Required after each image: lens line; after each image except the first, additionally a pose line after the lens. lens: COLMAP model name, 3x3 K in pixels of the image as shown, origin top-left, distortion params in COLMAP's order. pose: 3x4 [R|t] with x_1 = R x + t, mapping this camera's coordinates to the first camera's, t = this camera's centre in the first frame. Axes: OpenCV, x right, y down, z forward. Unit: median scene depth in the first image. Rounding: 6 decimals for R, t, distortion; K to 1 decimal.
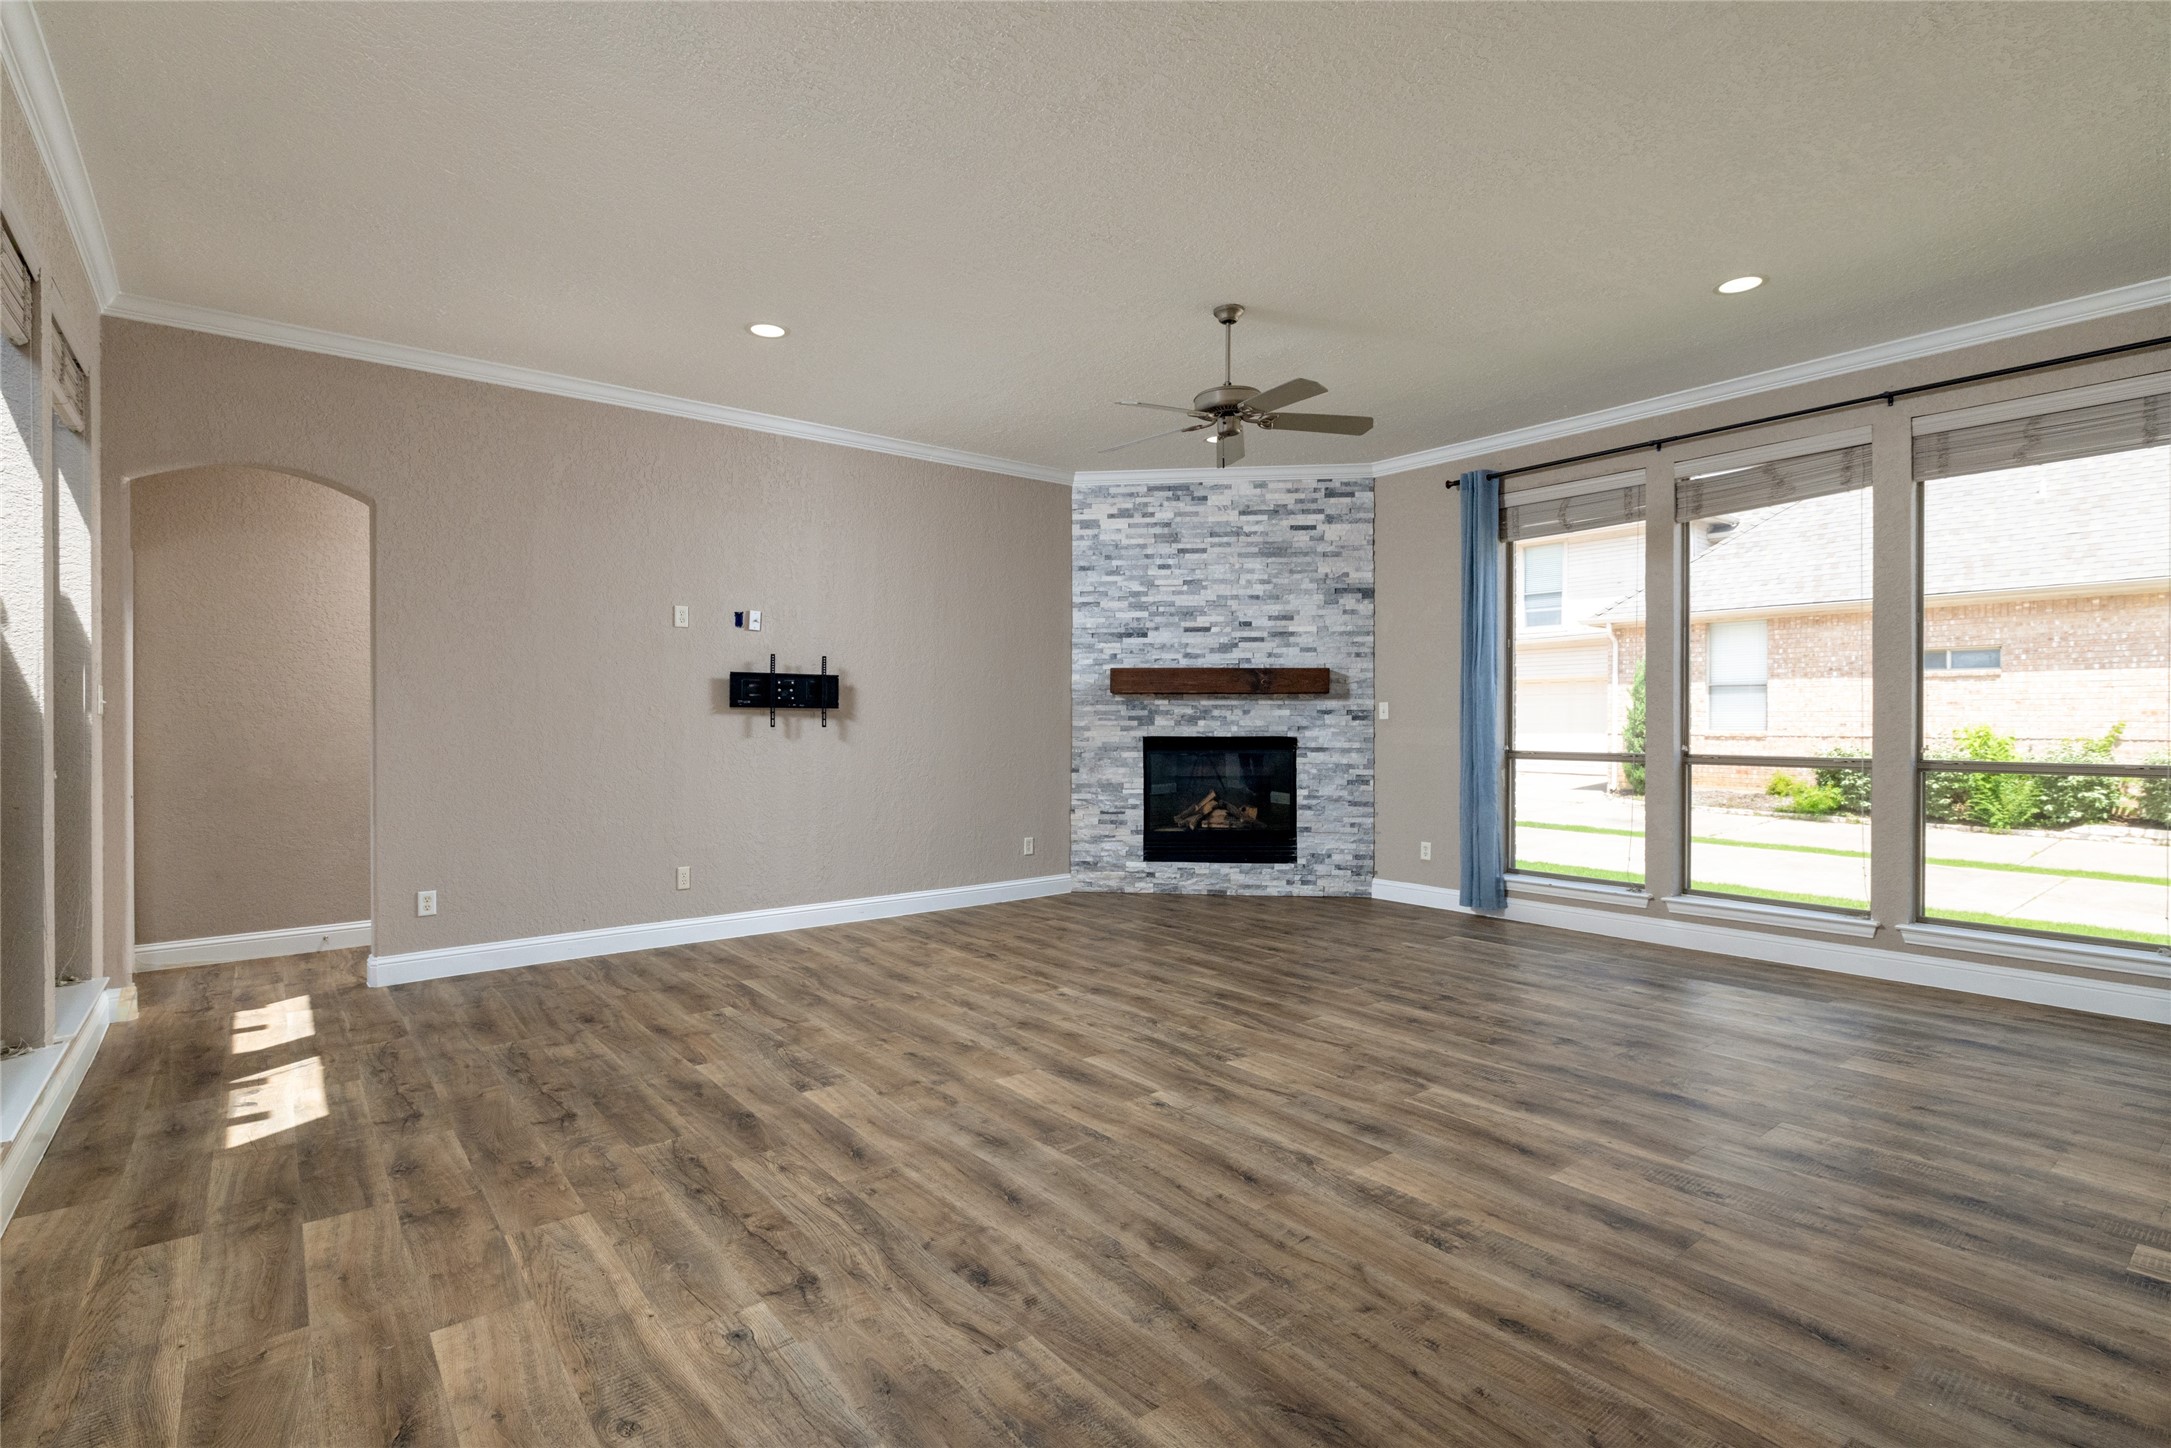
lens RADIAL K [[1053.2, 0, 1107.1], [0, 1053.2, 723.4], [0, 0, 1]] dist [0.000926, 0.000151]
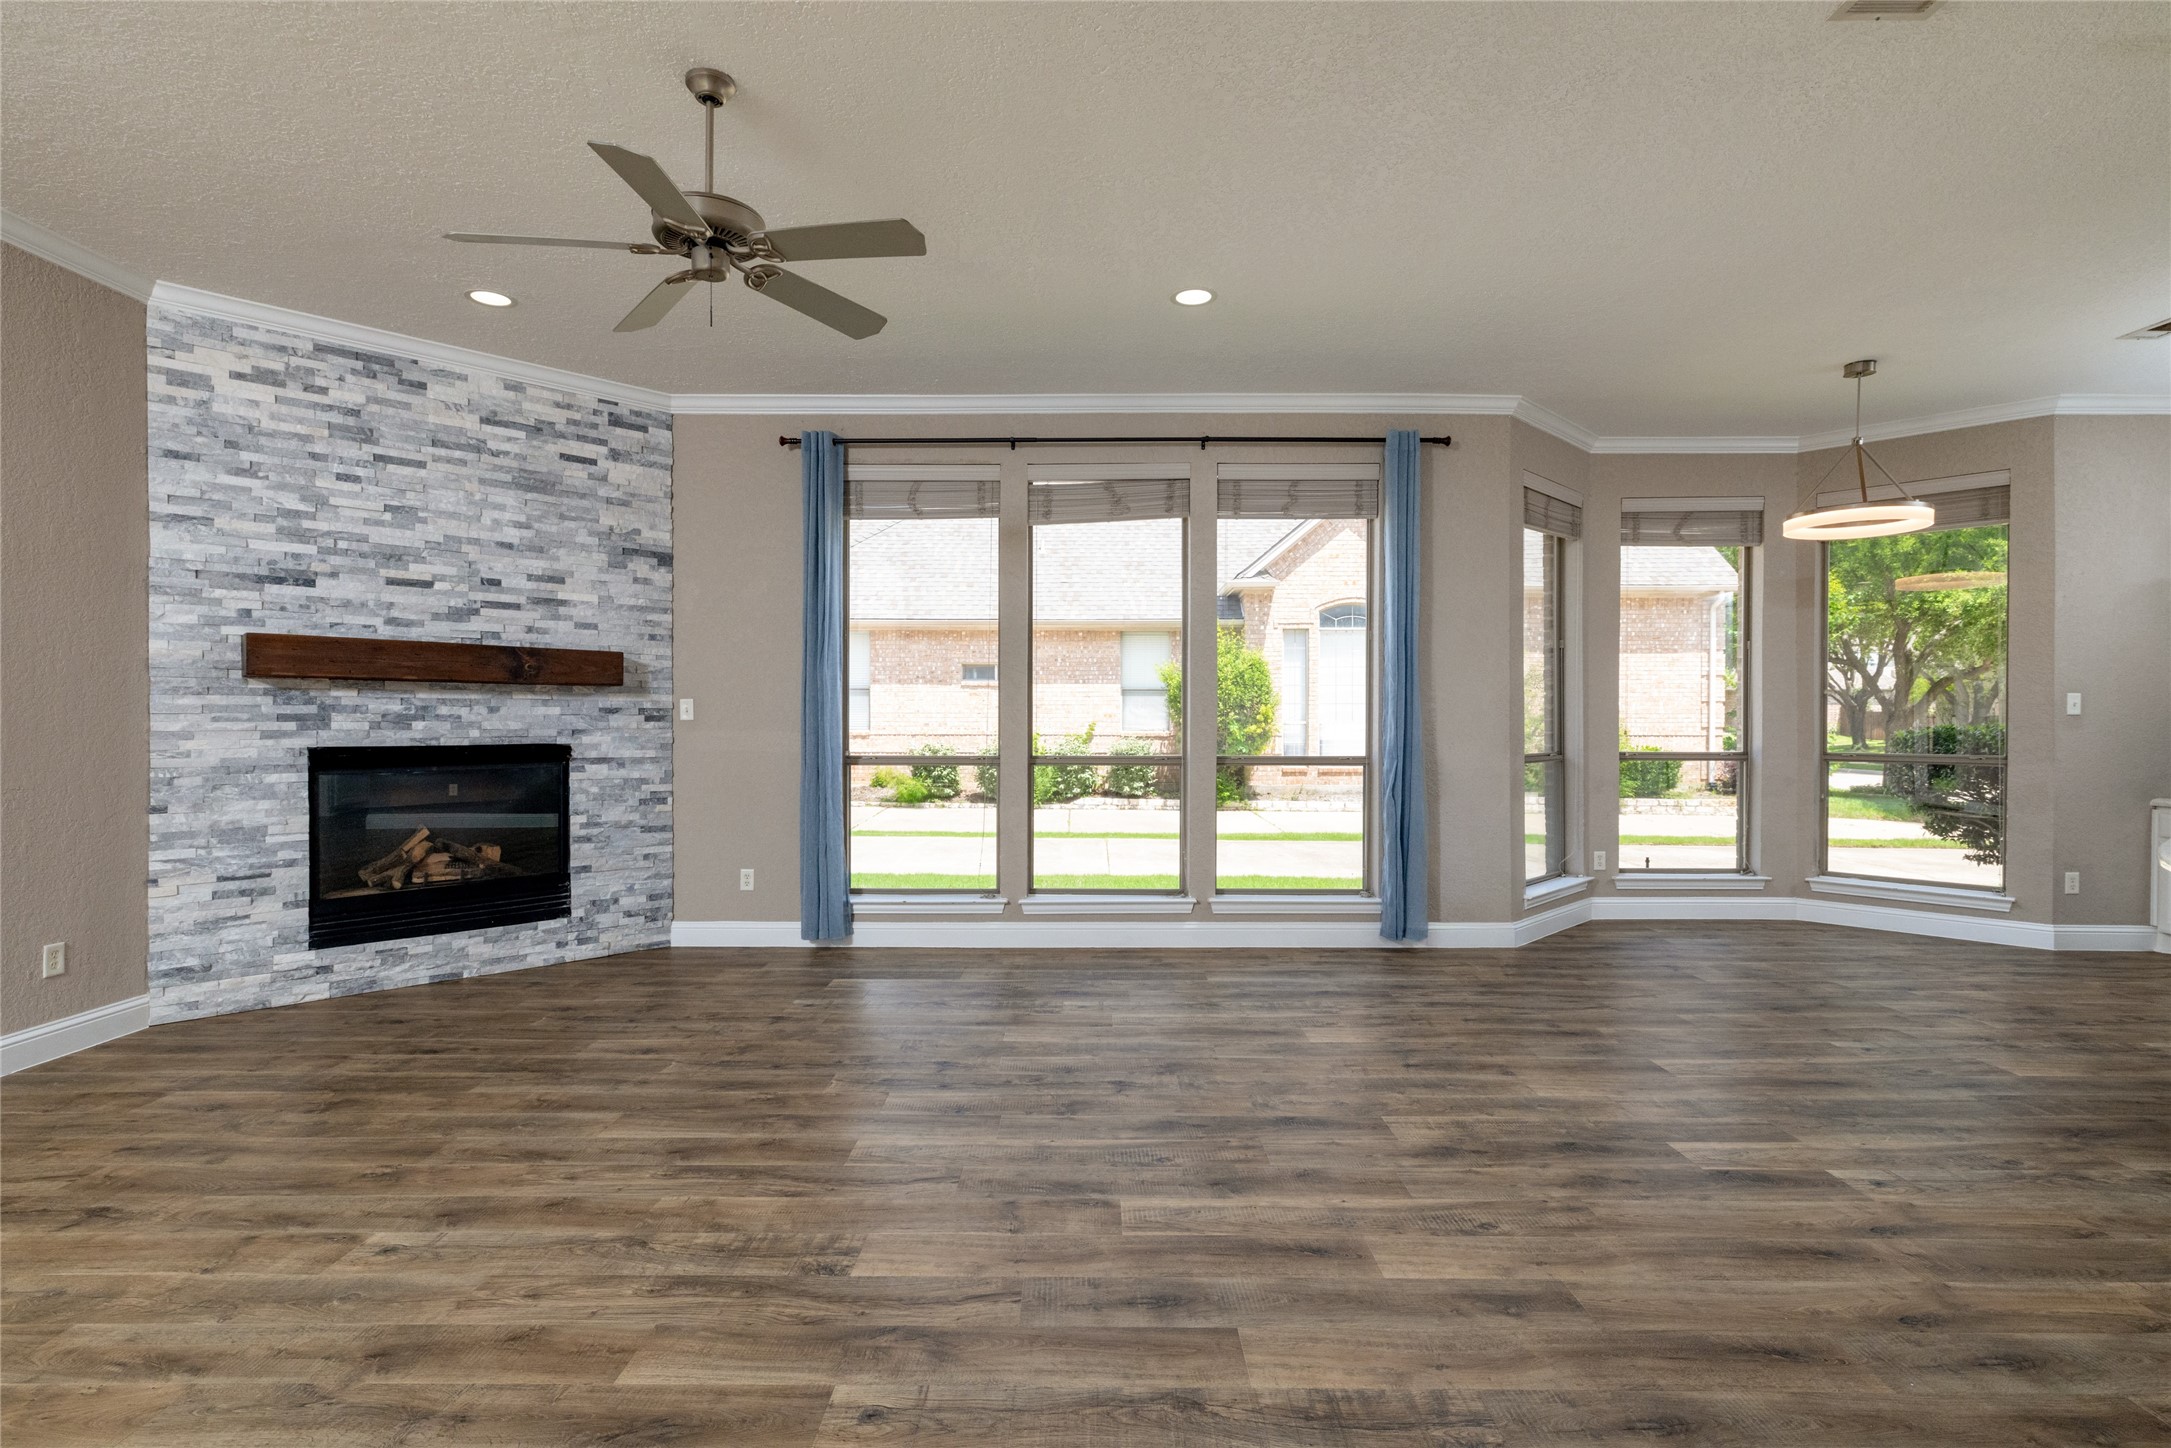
lens RADIAL K [[1022.7, 0, 1104.0], [0, 1022.7, 728.4], [0, 0, 1]] dist [-0.000533, 0.000497]
pose [[0.633087, -0.004926, 0.774065, -0.134889], [0.000575, 0.999982, 0.005894, -0.002100], [-0.774081, -0.003286, 0.633078, 0.263263]]
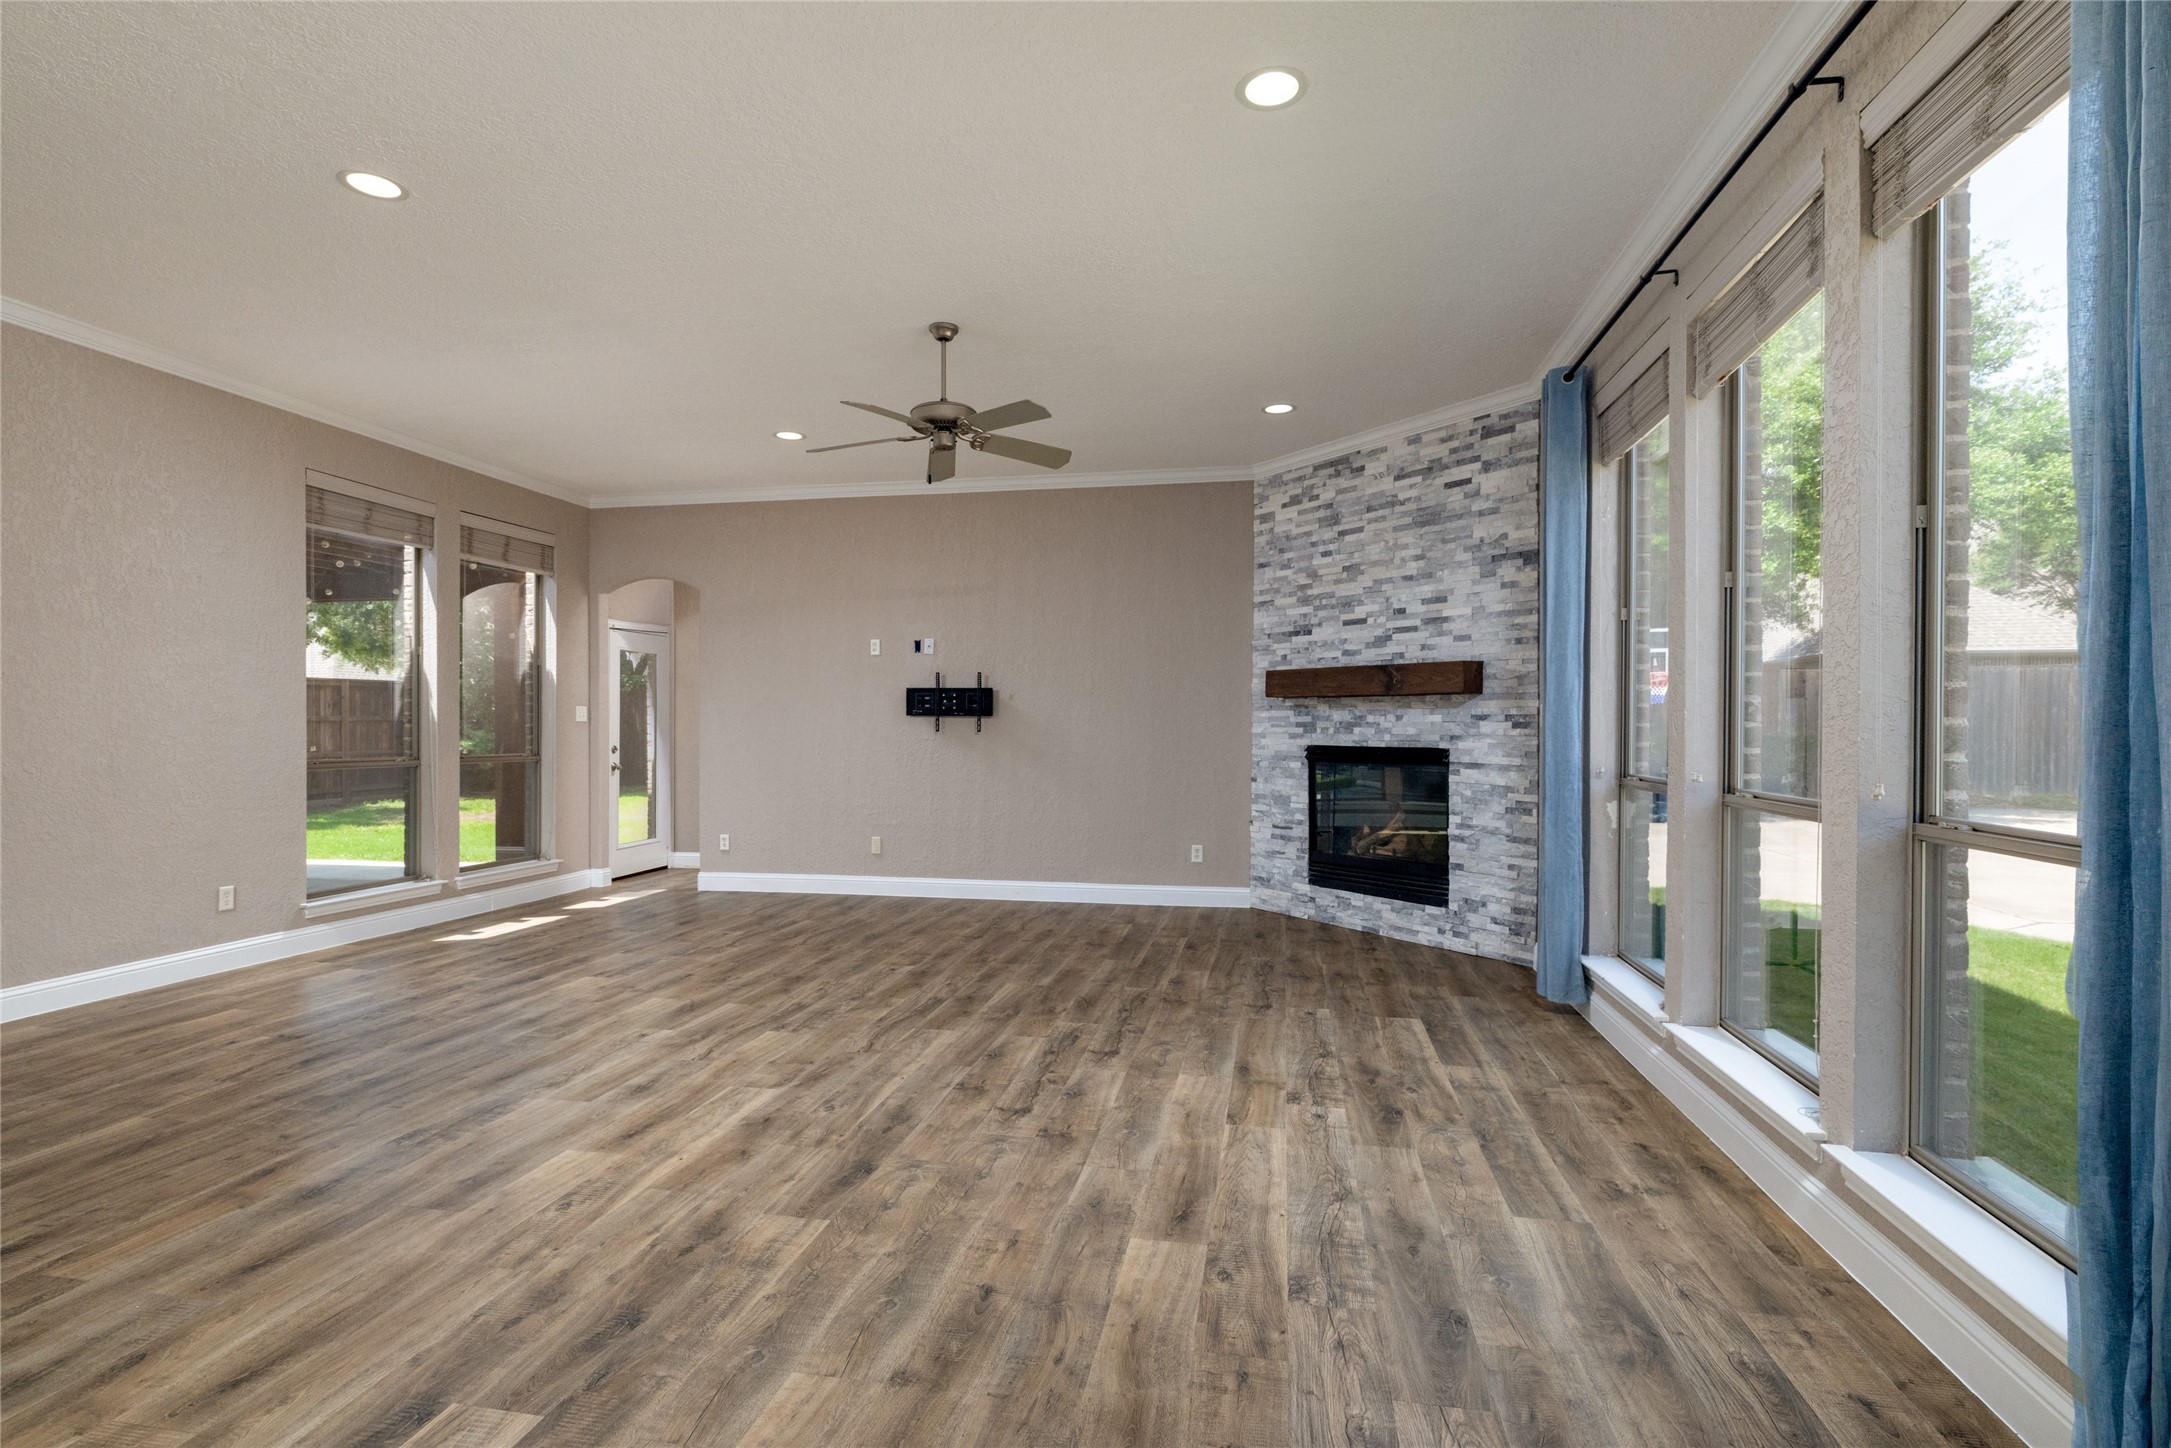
lens RADIAL K [[1078.2, 0, 1112.5], [0, 1078.2, 728.2], [0, 0, 1]] dist [-0.000198, 0.000878]
pose [[0.634062, 0.004508, -0.773269, 0.646203], [-0.004829, 0.999987, 0.001871, -0.003027], [0.773267, 0.002548, 0.634075, 0.289066]]
